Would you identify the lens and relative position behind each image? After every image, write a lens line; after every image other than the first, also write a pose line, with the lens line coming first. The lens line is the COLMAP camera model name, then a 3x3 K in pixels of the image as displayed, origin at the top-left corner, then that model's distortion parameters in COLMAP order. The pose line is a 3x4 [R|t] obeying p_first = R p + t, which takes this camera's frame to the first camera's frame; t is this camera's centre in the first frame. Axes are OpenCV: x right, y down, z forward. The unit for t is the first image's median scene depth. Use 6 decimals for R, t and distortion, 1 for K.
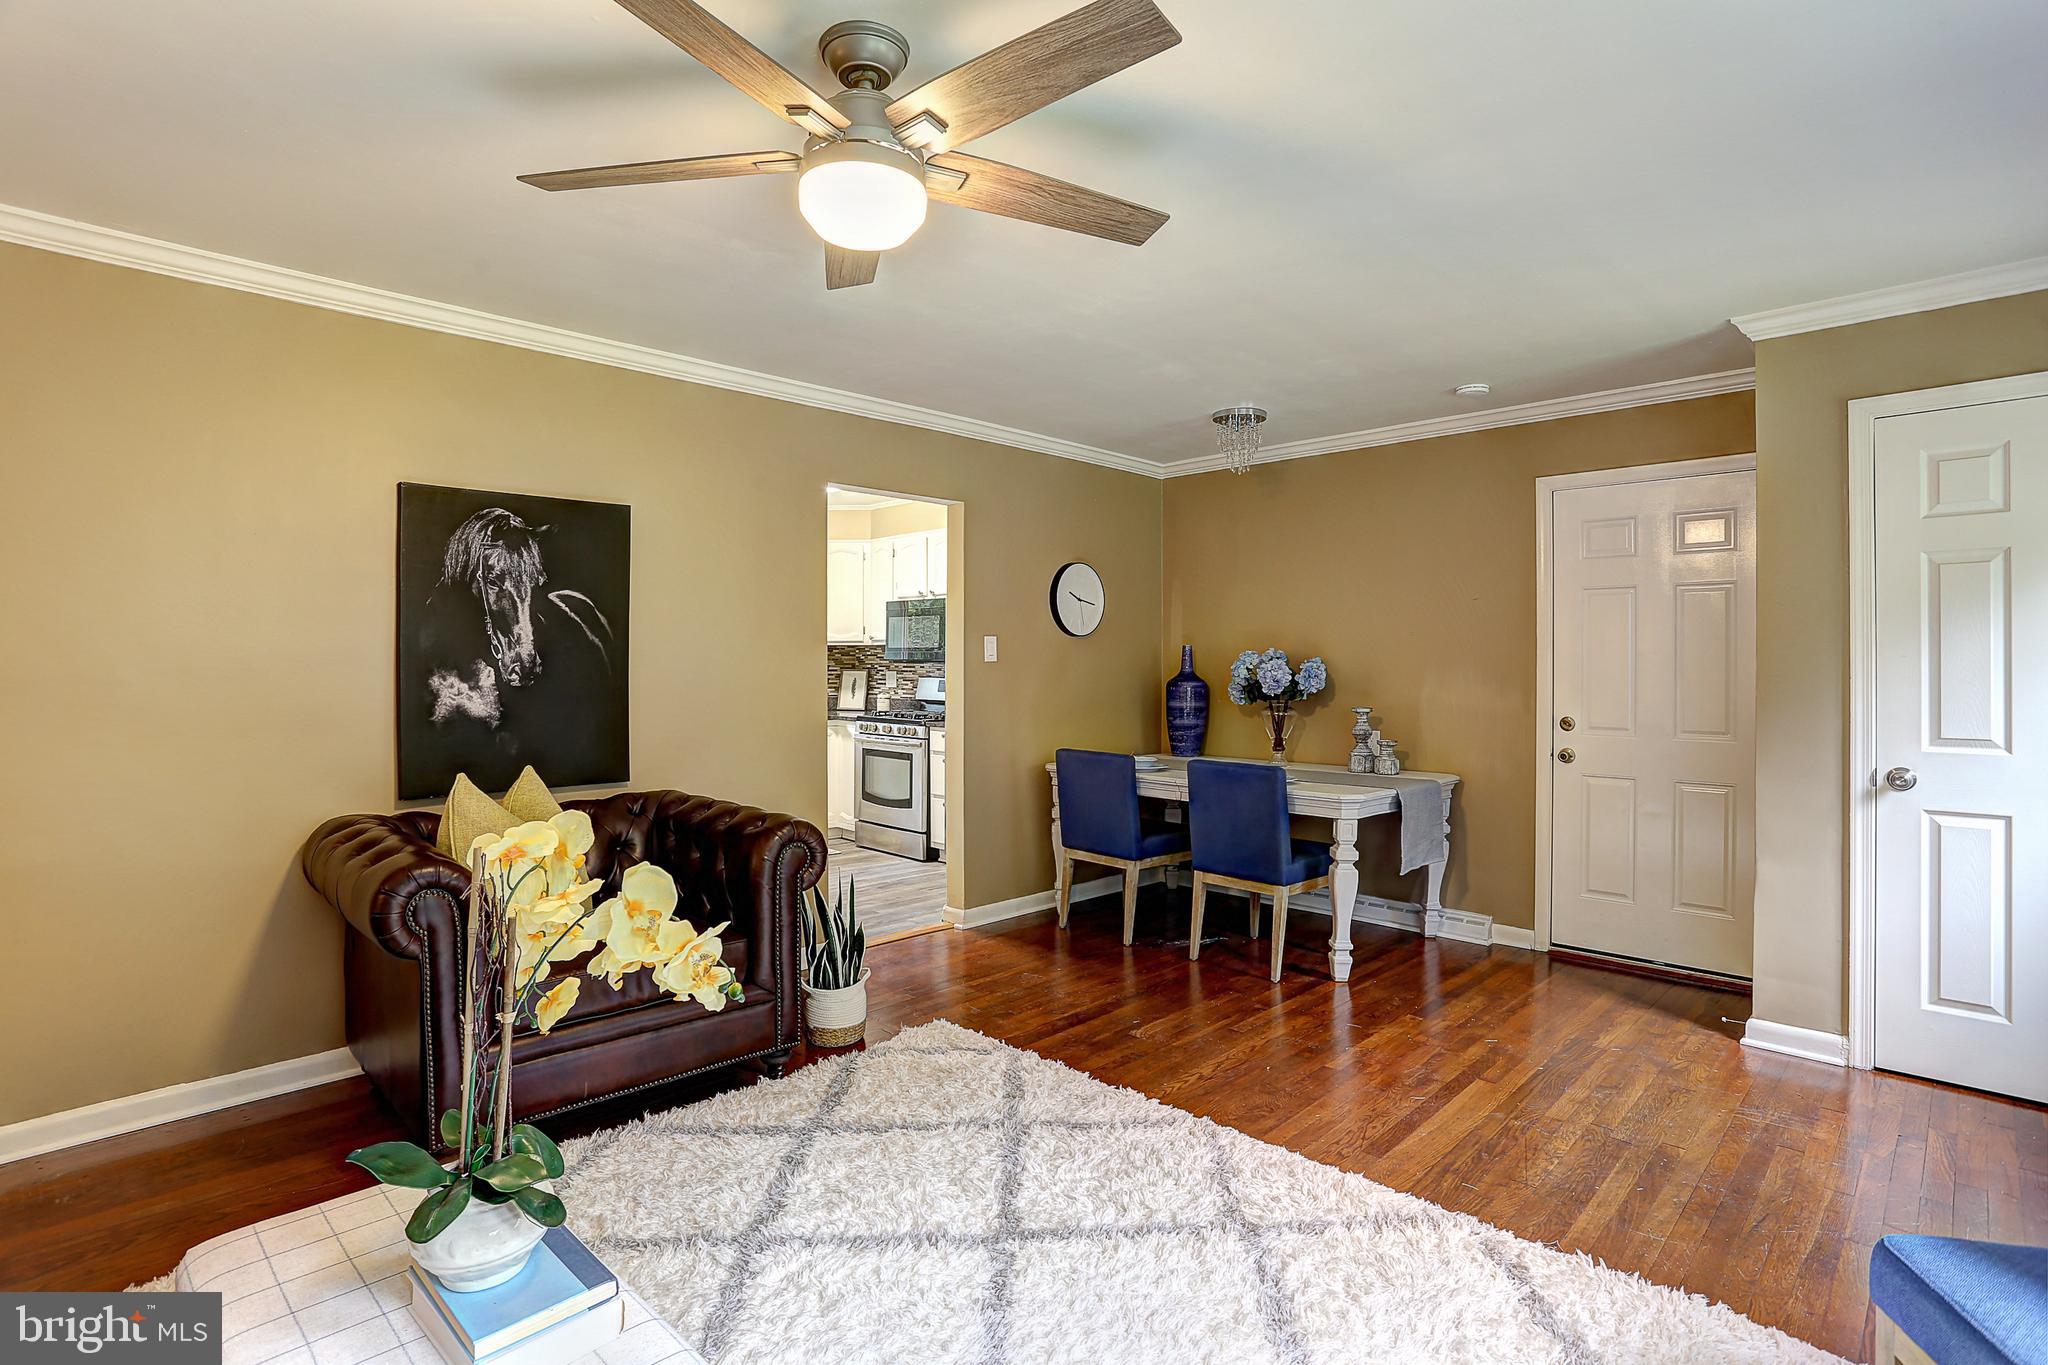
lens RADIAL K [[1003.3, 0, 1035.6], [0, 1003.3, 668.6], [0, 0, 1]] dist [-0.062608, 0.018232]
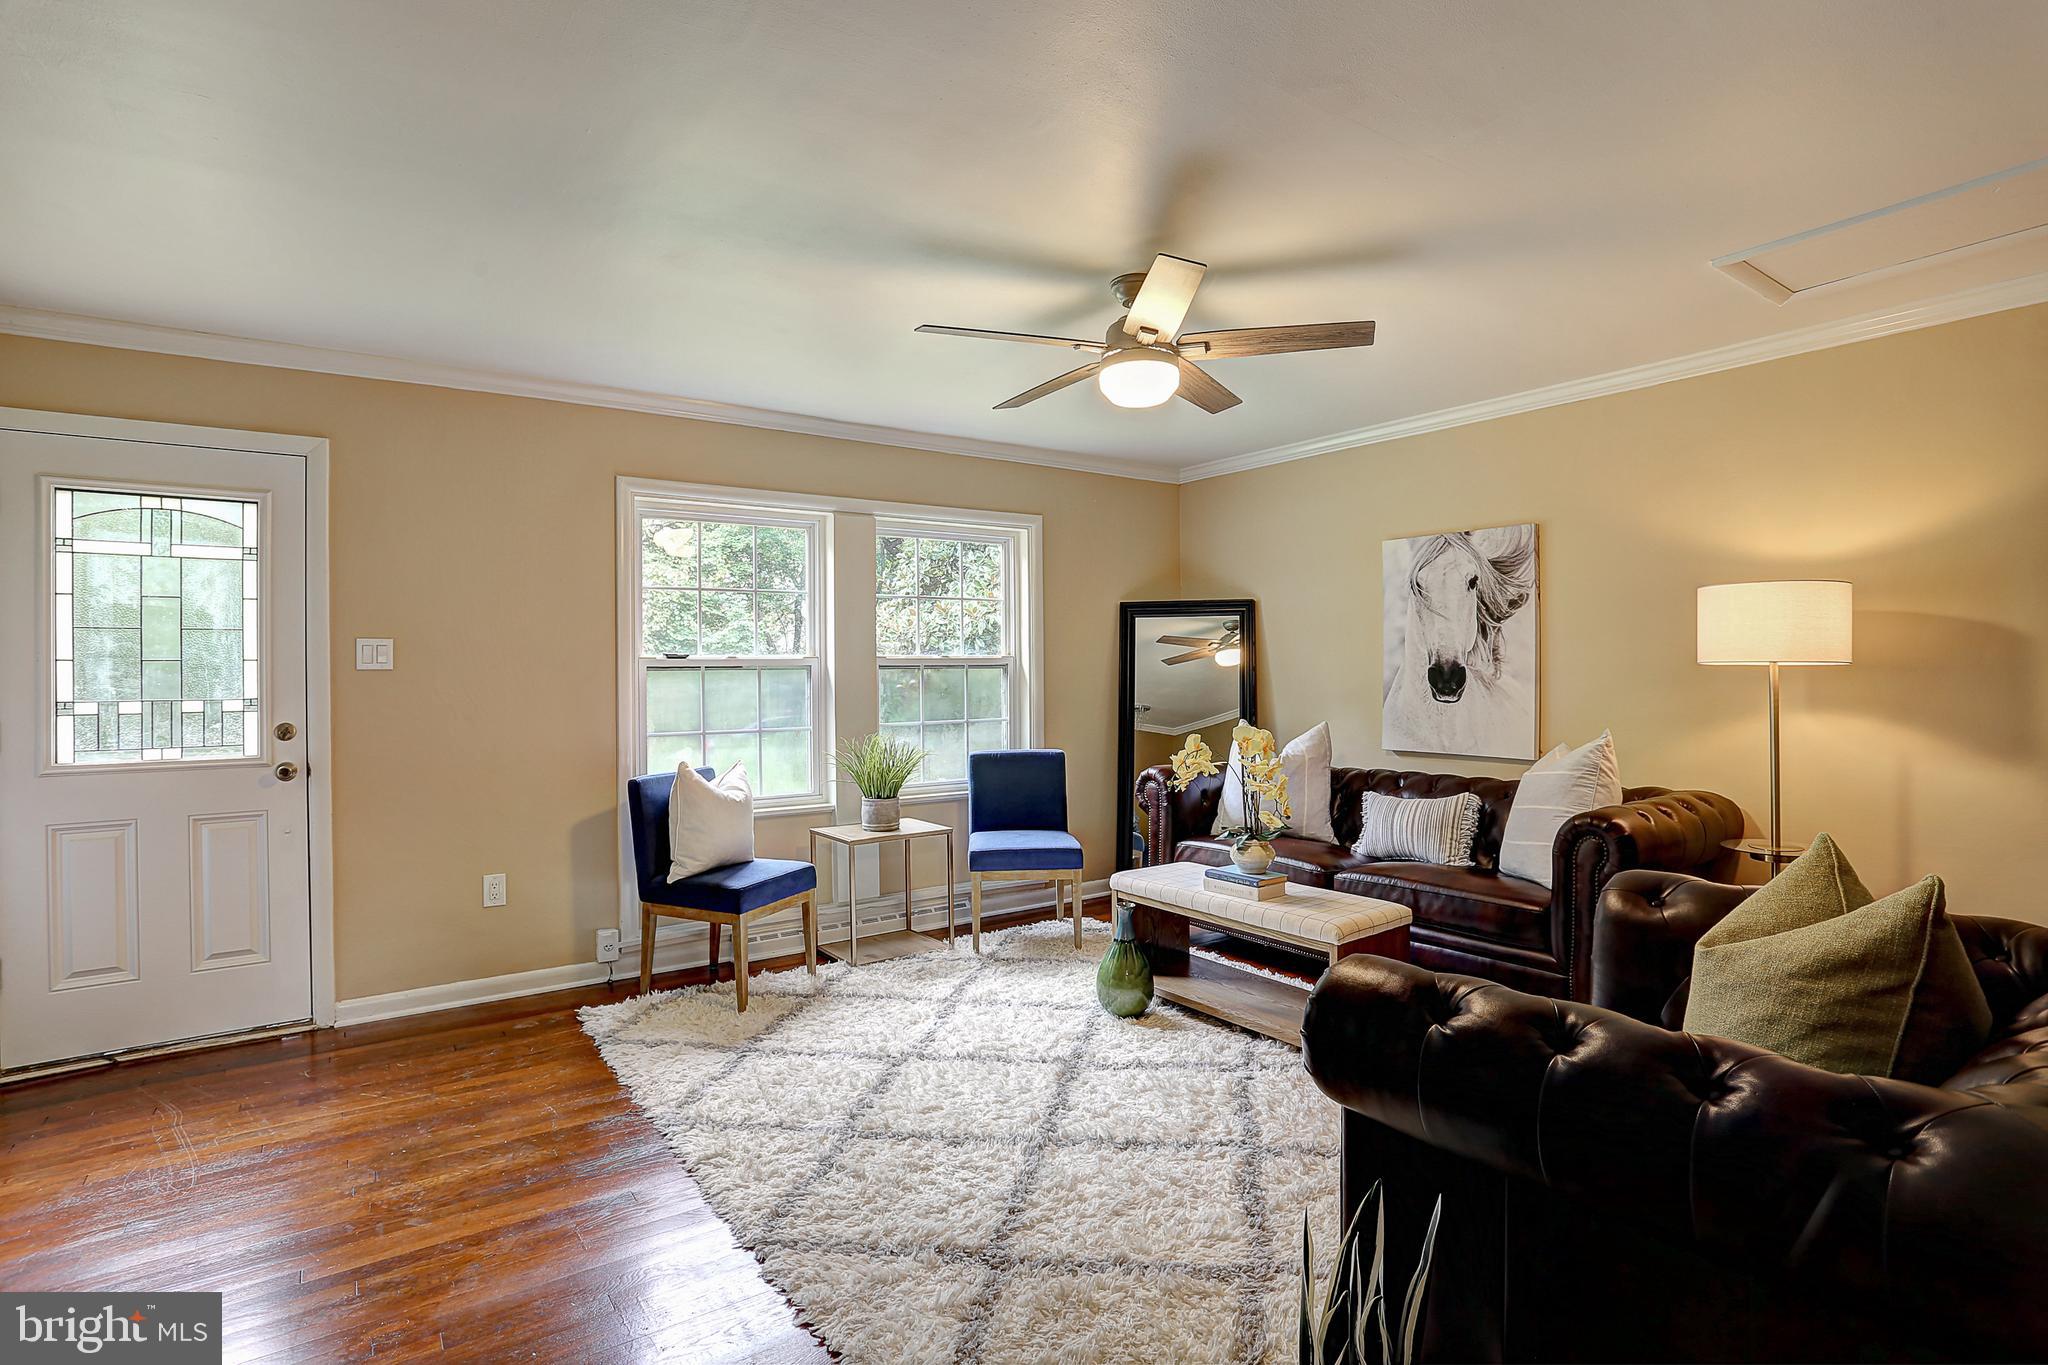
lens RADIAL K [[1003.3, 0, 1028.5], [0, 1003.3, 664.1], [0, 0, 1]] dist [-0.062608, 0.018232]
pose [[-0.983273, 0.008547, 0.181936, -0.114771], [0.008904, 0.999960, 0.001150, -0.005292], [-0.181919, 0.002750, -0.983310, 1.042382]]
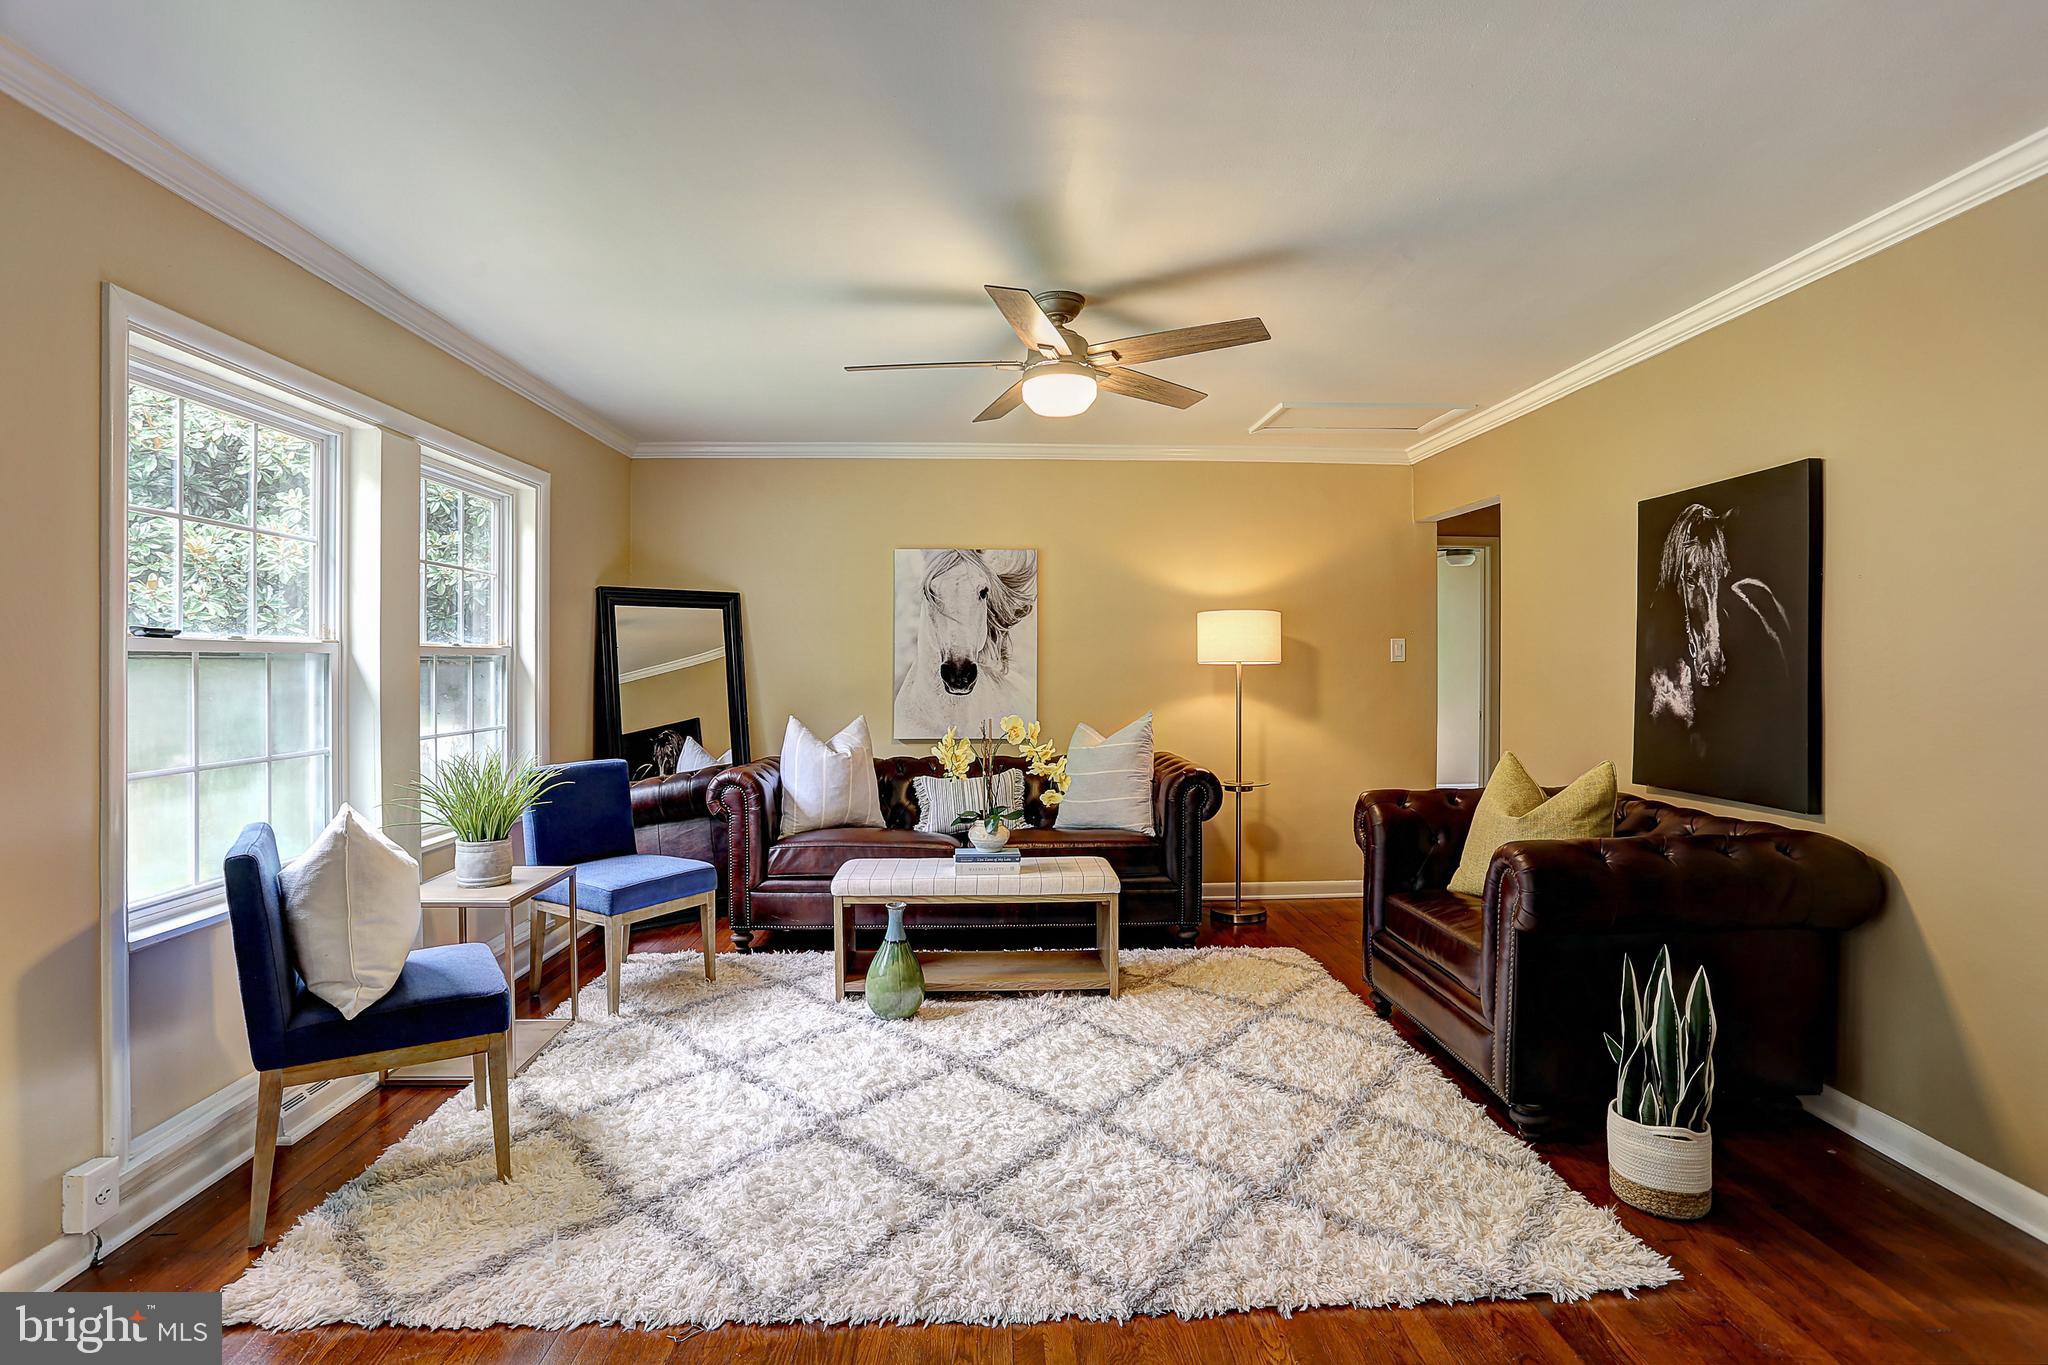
lens RADIAL K [[1003.3, 0, 1010.8], [0, 1003.3, 669.7], [0, 0, 1]] dist [-0.062608, 0.018232]
pose [[-0.696443, 0.003080, -0.717606, 0.445294], [-0.005571, 0.999937, 0.009699, -0.002601], [0.717591, 0.010753, -0.696382, 0.848946]]
